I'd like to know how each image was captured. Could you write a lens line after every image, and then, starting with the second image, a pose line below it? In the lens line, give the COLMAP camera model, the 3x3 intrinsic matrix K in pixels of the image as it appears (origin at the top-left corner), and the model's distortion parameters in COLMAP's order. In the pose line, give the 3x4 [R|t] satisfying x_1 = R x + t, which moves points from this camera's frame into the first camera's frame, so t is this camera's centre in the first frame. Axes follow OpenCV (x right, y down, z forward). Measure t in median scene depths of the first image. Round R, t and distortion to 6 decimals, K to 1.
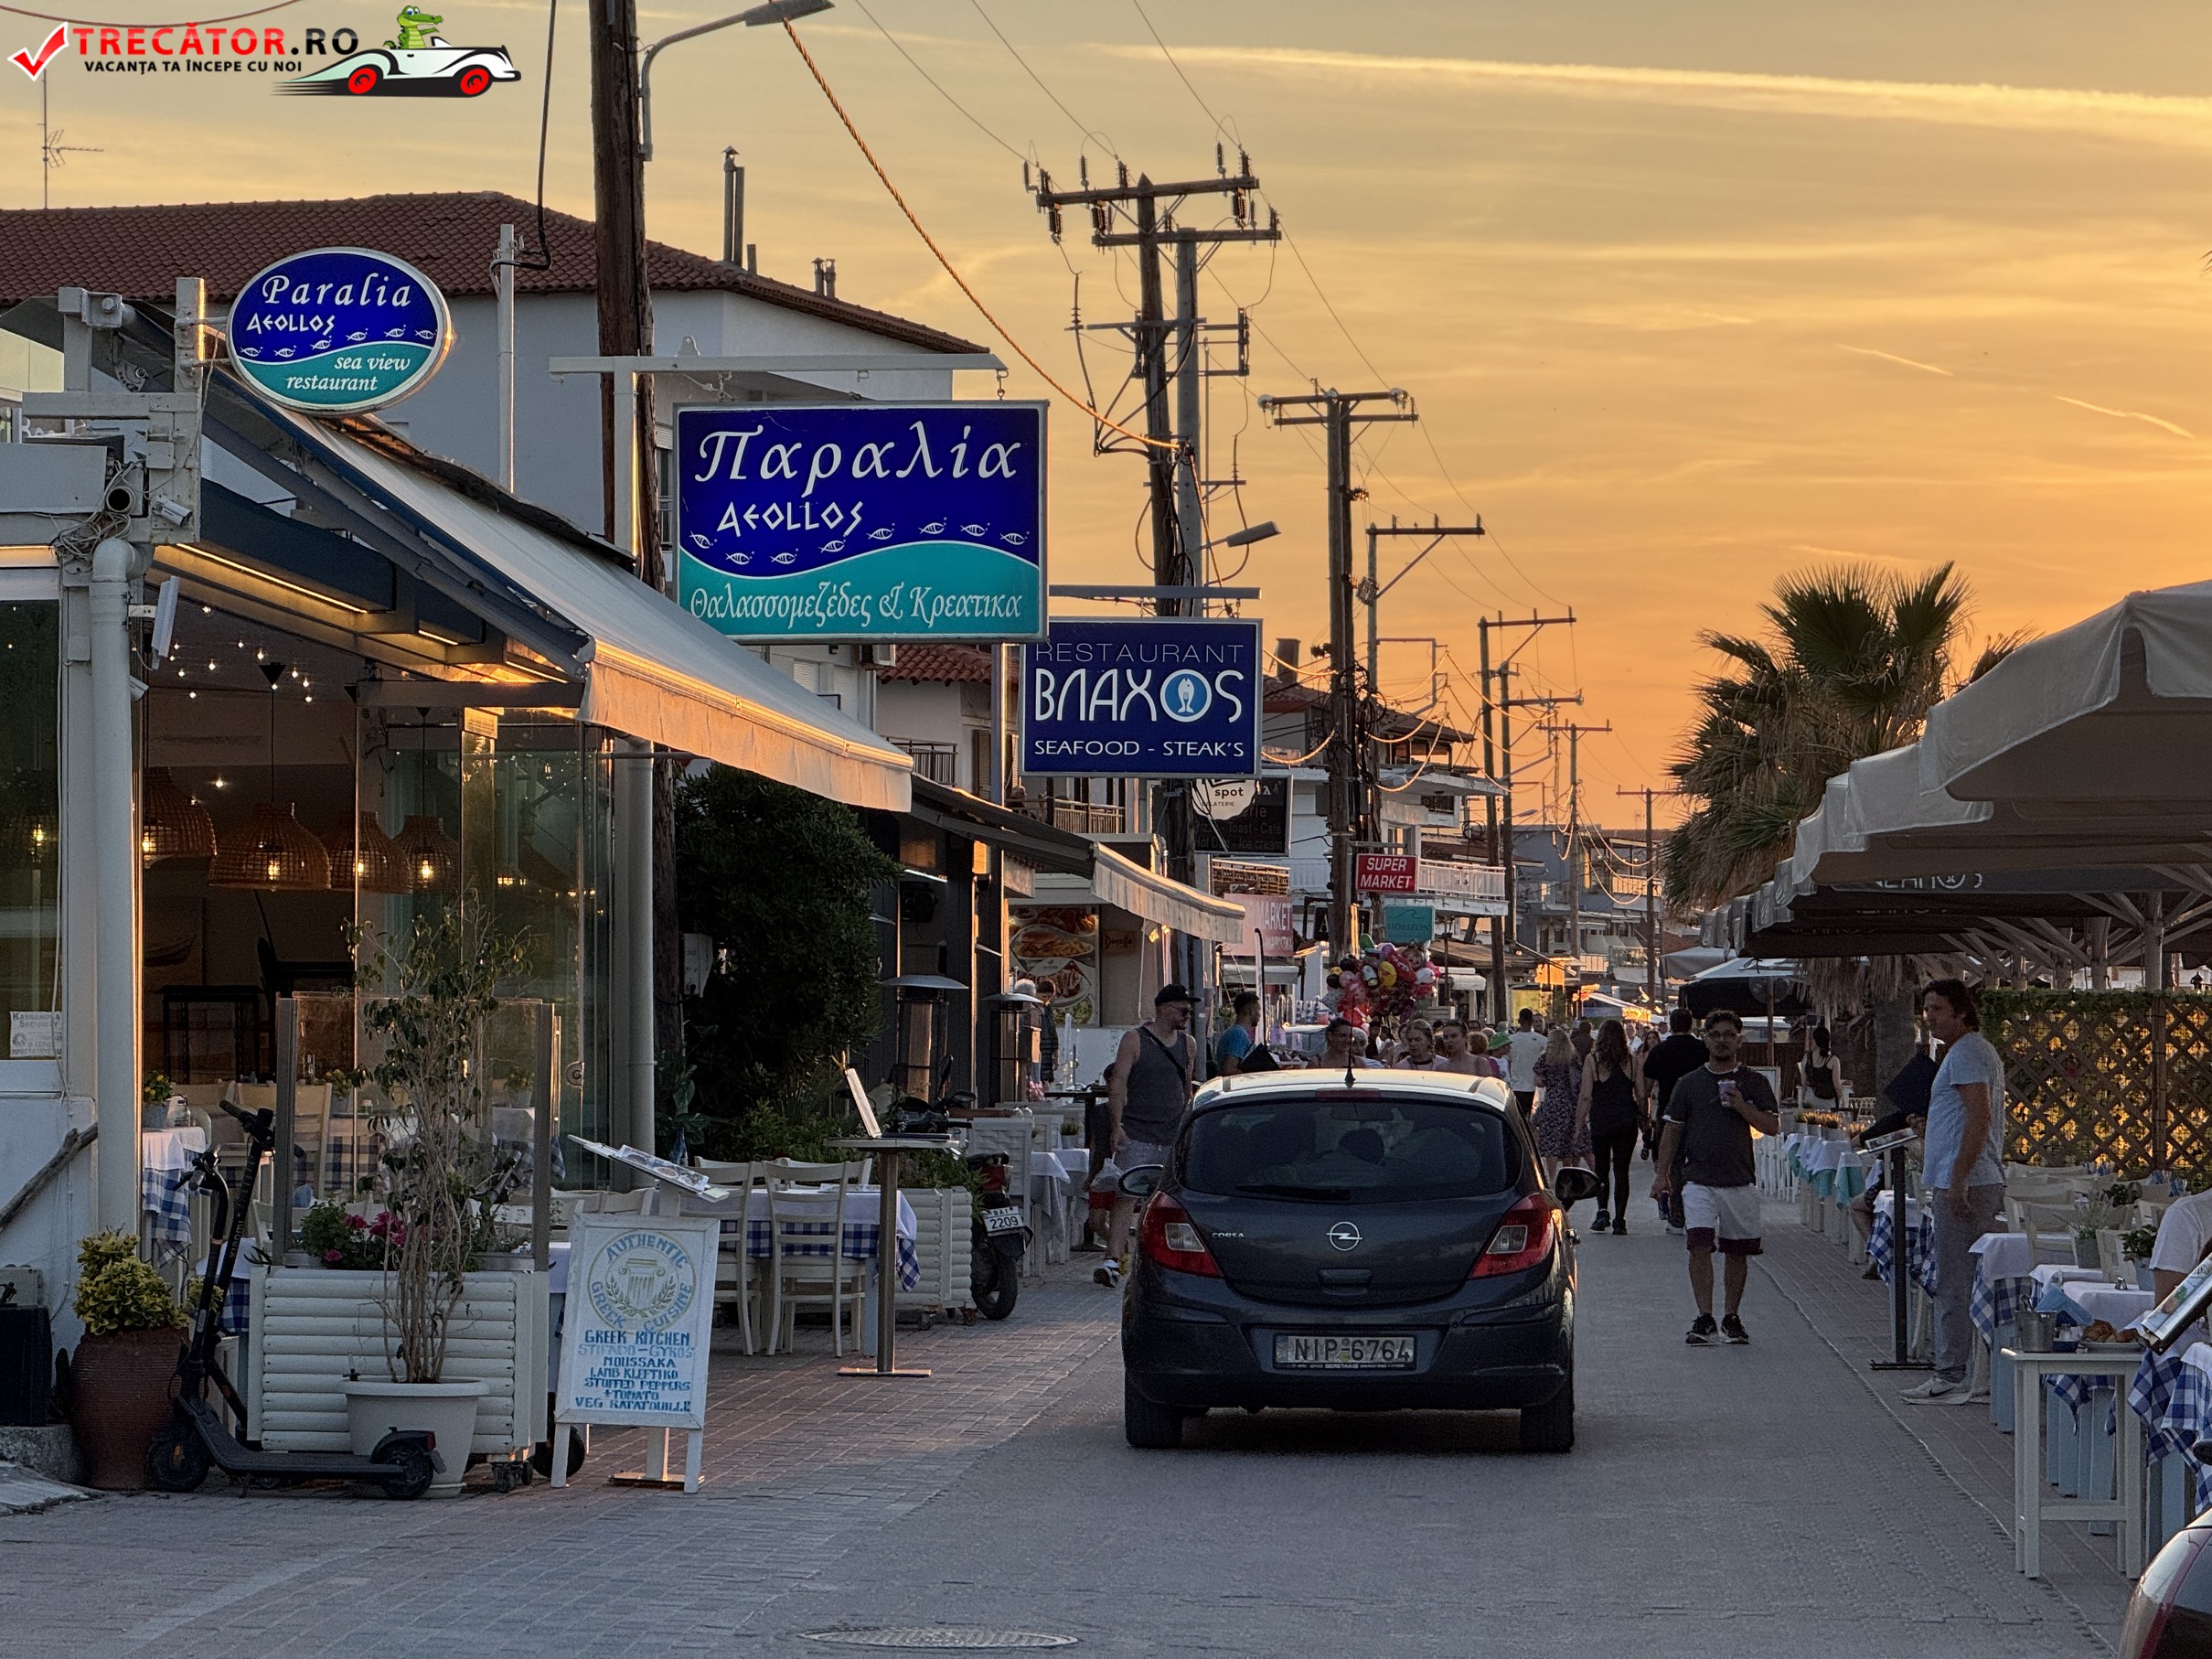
lens RADIAL K [[7655.3, 0, 1106.0], [0, 7655.3, 829.5], [0, 0, 1]] dist [-0.057423, -1.324886]
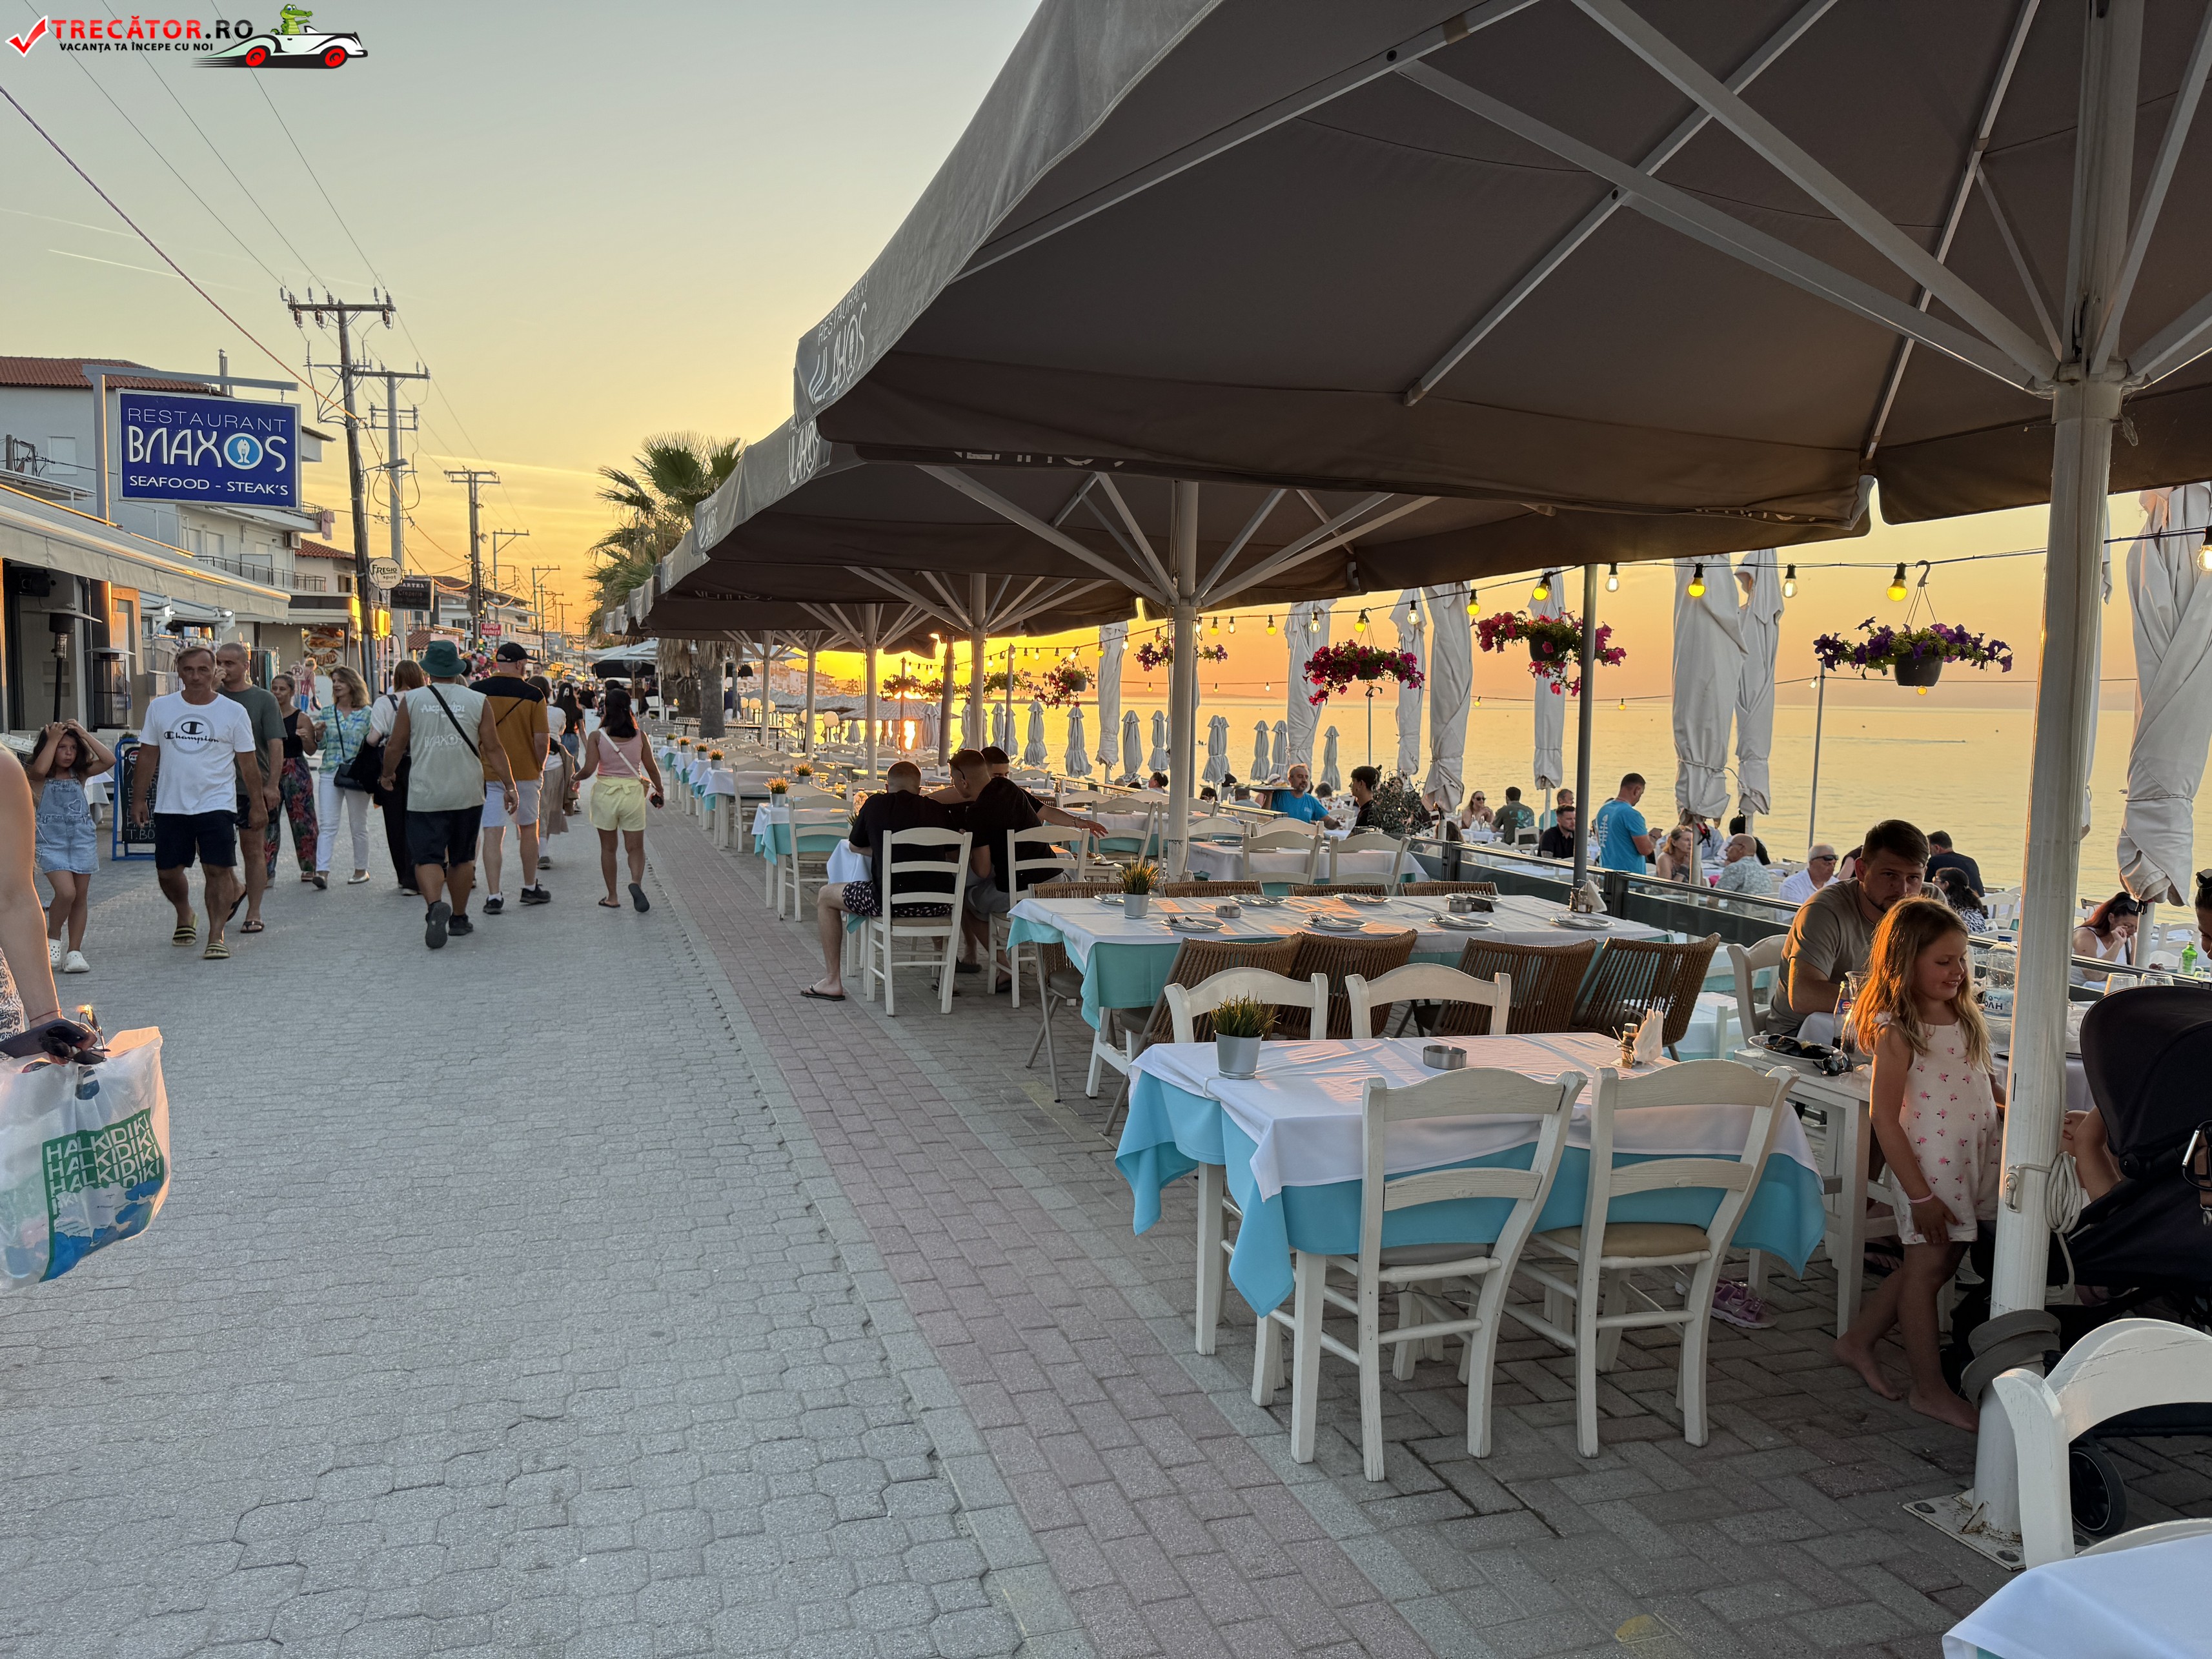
lens RADIAL K [[1538.1, 0, 1106.0], [0, 1538.1, 829.5], [0, 0, 1]] dist [0.000856, -0.001979]
pose [[0.922293, -0.018219, 0.386061, 0.048562], [-0.027798, 0.993174, 0.113277, 0.017282], [-0.385489, -0.115206, 0.915492, 0.648635]]
